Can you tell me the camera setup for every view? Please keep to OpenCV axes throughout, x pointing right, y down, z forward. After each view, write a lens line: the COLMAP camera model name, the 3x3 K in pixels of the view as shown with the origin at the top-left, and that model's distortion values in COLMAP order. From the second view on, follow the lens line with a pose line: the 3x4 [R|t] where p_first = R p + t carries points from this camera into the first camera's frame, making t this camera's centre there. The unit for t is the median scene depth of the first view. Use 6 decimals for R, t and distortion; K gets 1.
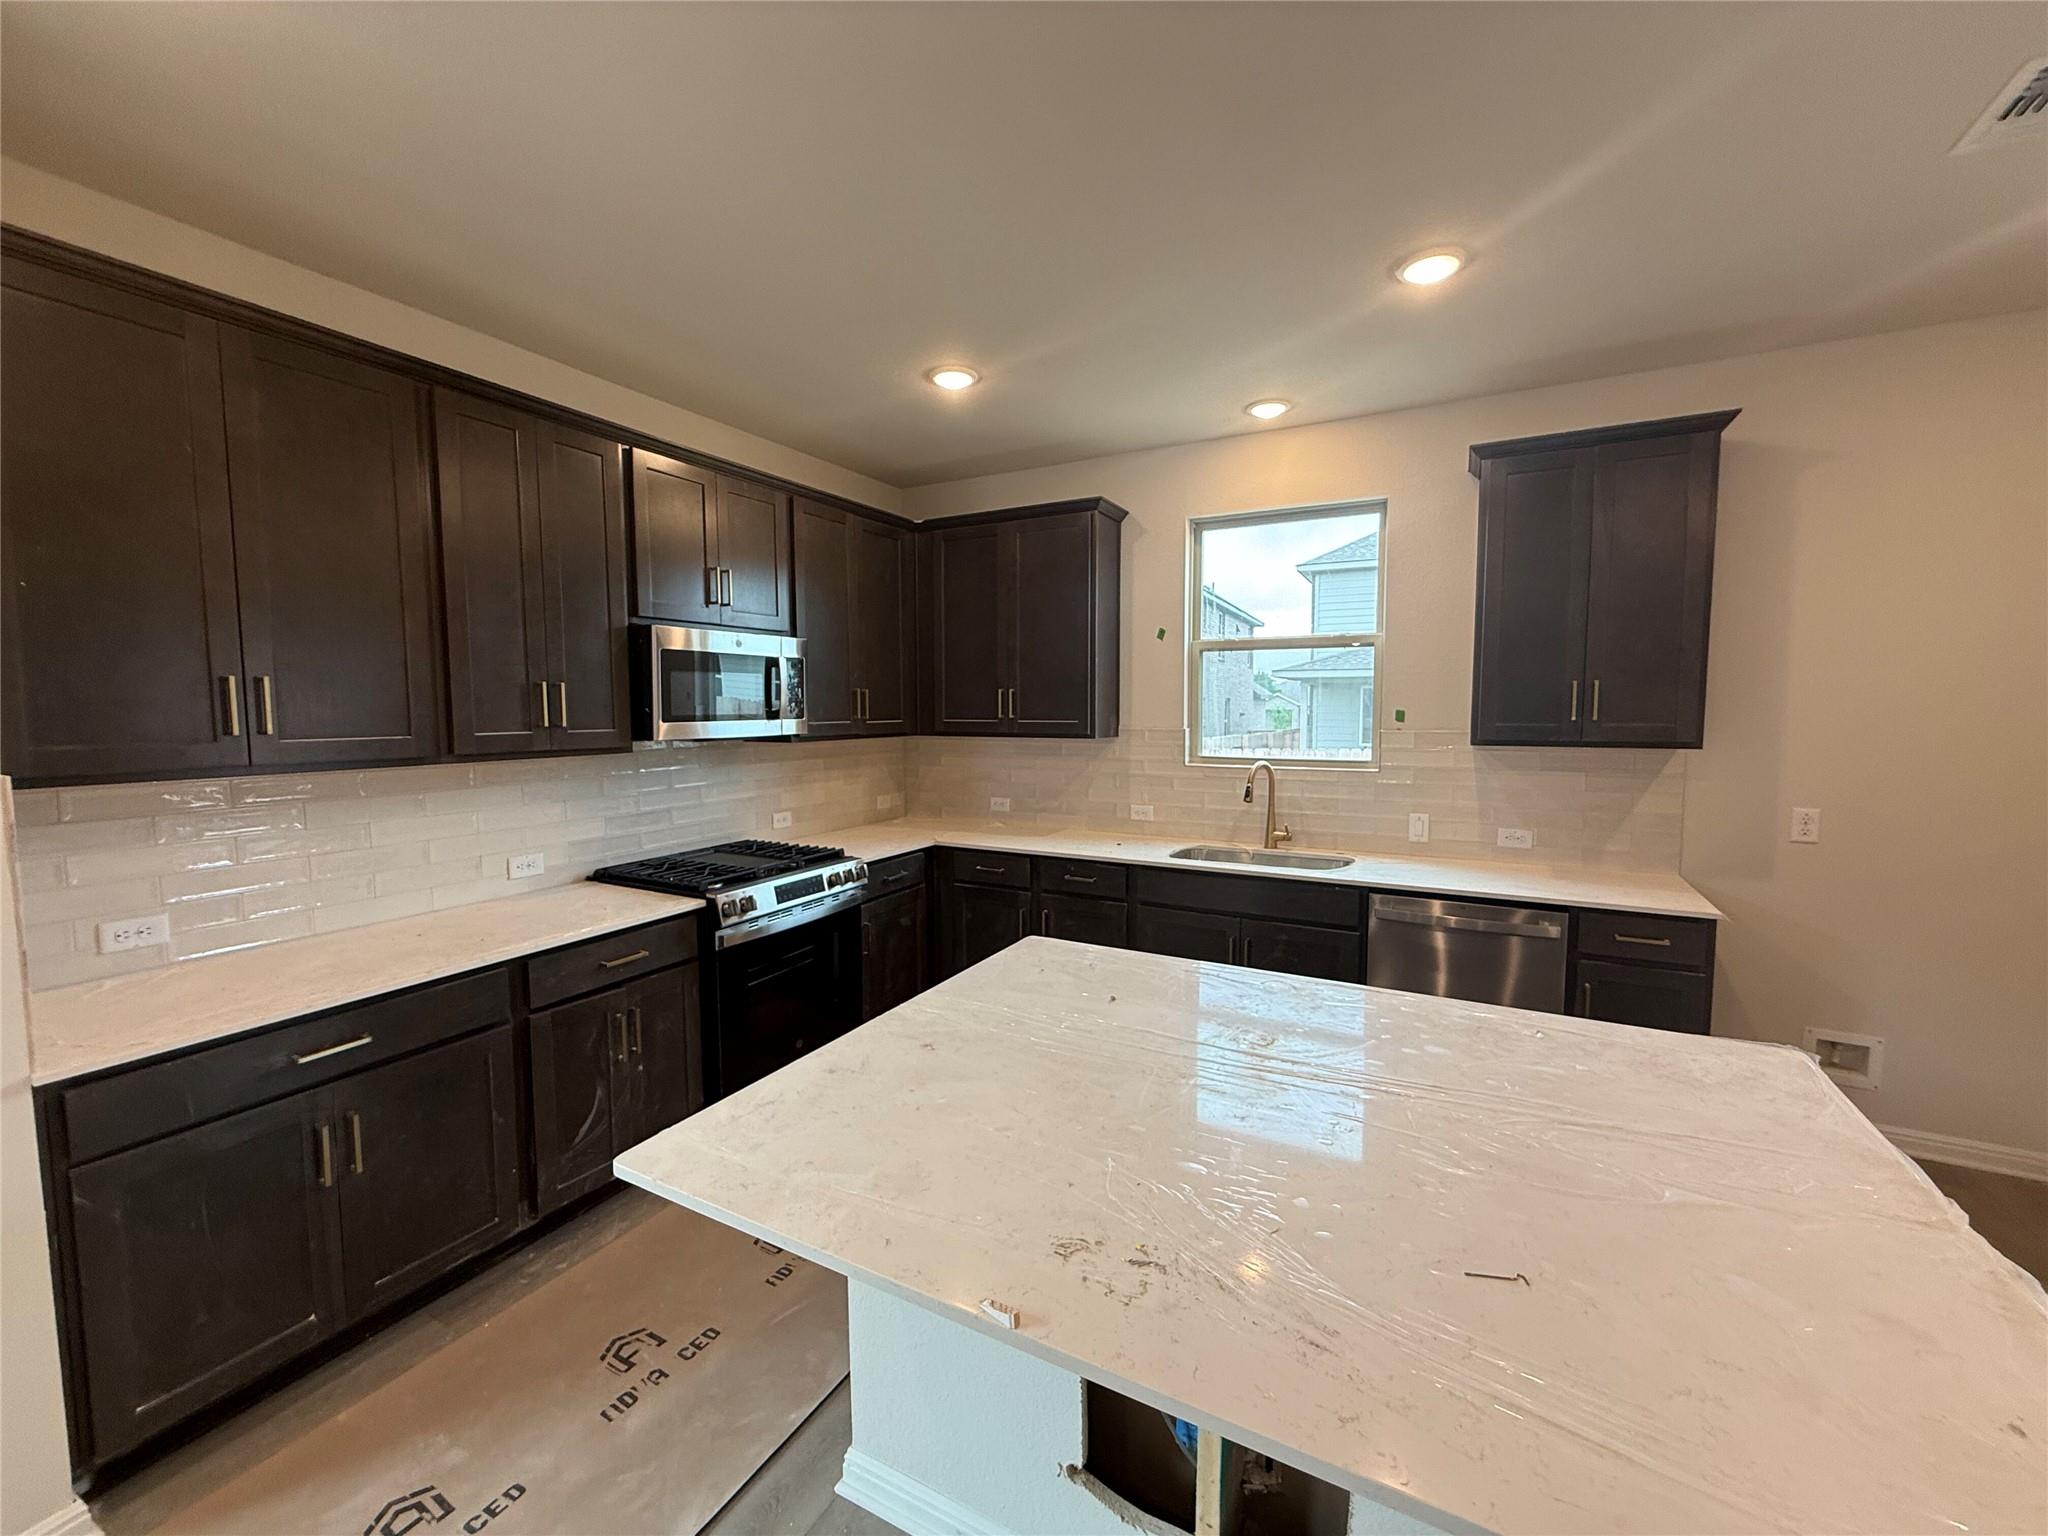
lens RADIAL K [[816.8, 0, 1016.2], [0, 816.8, 764.8], [0, 0, 1]] dist [-0.000126, 0.000481]
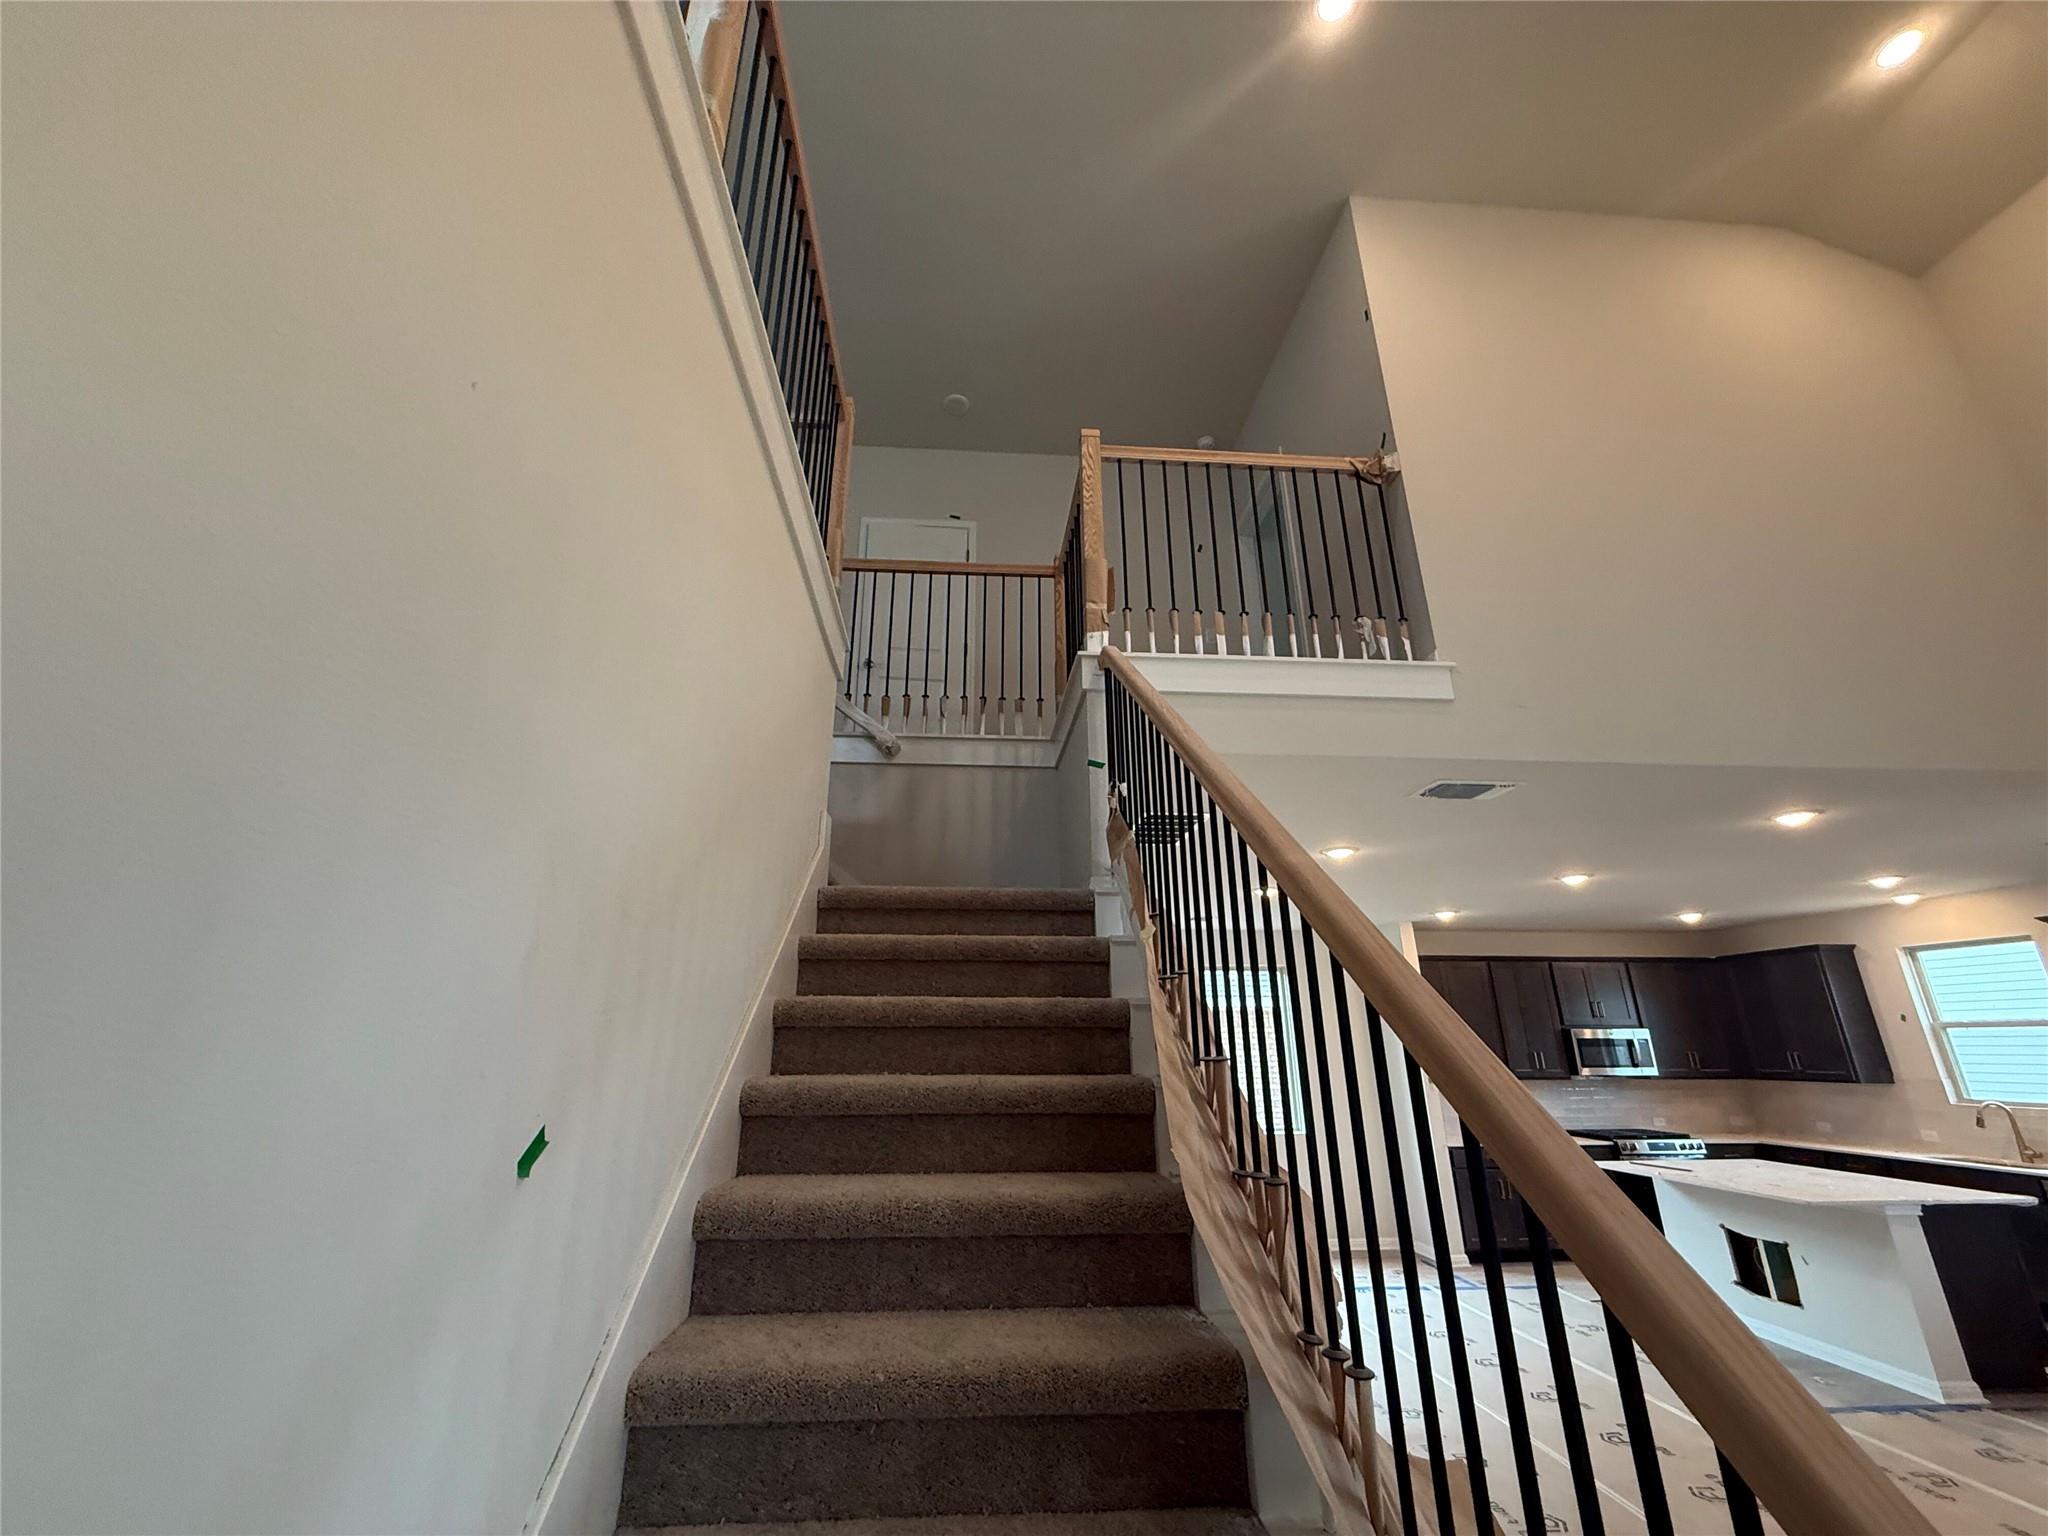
lens RADIAL K [[816.8, 0, 1016.2], [0, 816.8, 764.8], [0, 0, 1]] dist [-0.000126, 0.000481]
pose [[0.542209, -0.272578, -0.794802, 0.776351], [-0.060610, 0.930767, -0.360555, 0.081150], [0.838055, 0.243669, 0.488149, -1.699297]]
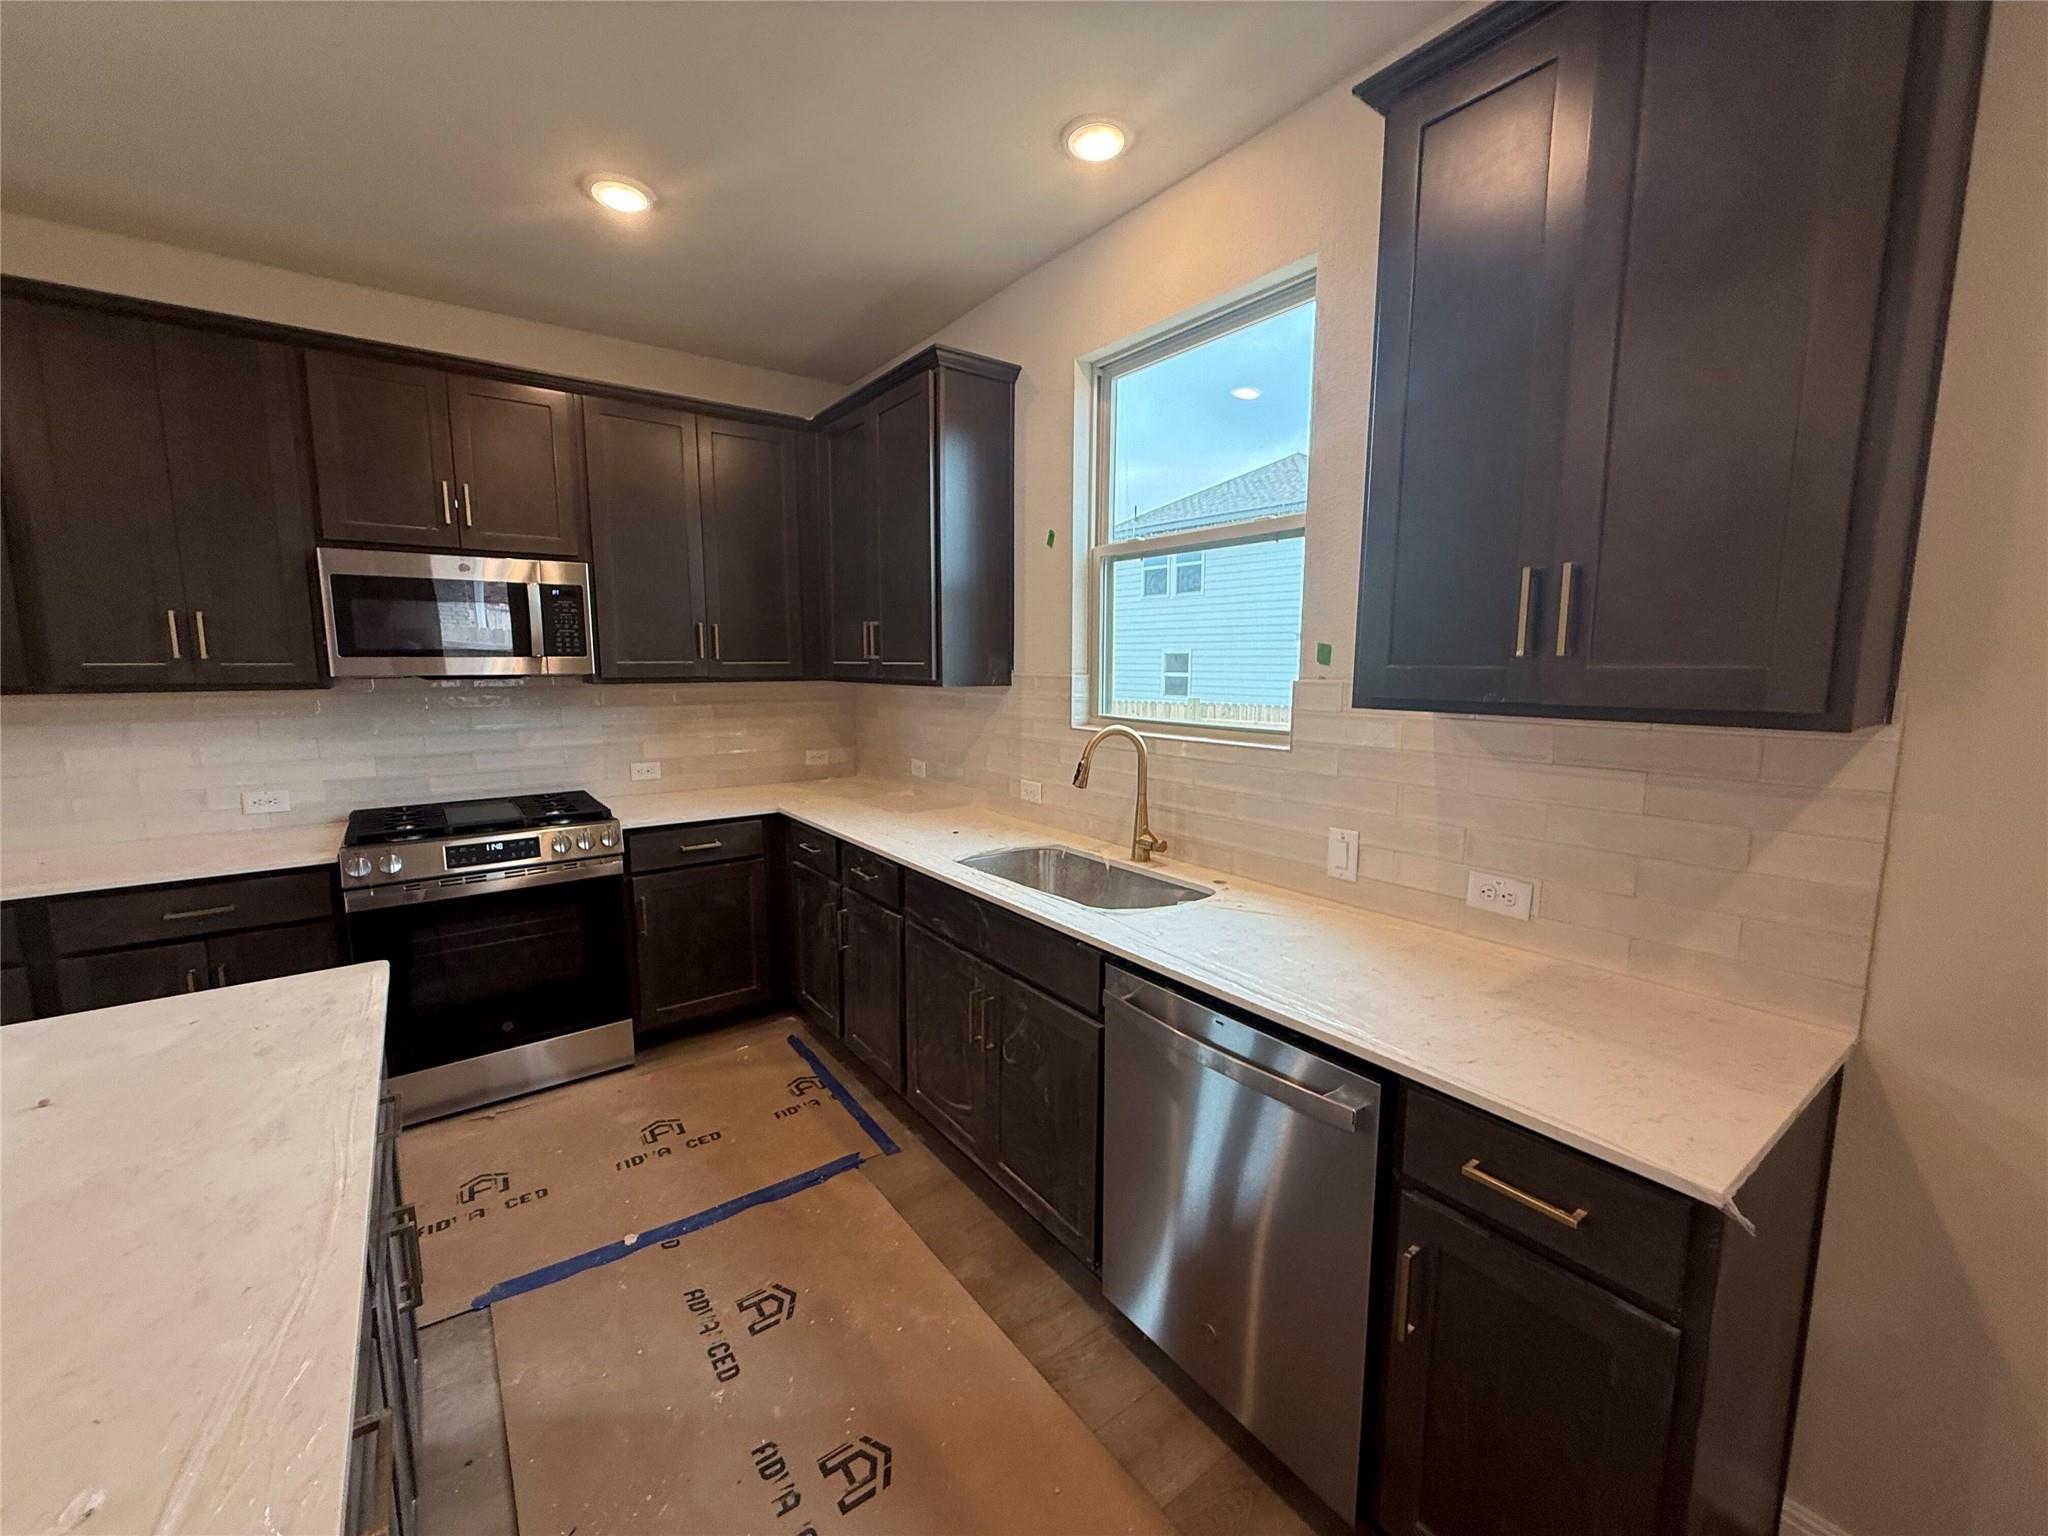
lens RADIAL K [[818.6, 0, 1024.0], [0, 818.6, 768.0], [0, 0, 1]] dist [0.000824, 0.000097]
pose [[0.907206, 0.059533, -0.416452, 0.540903], [-0.034031, 0.997077, 0.068400, -0.013863], [0.419307, -0.047881, 0.906581, 0.408272]]
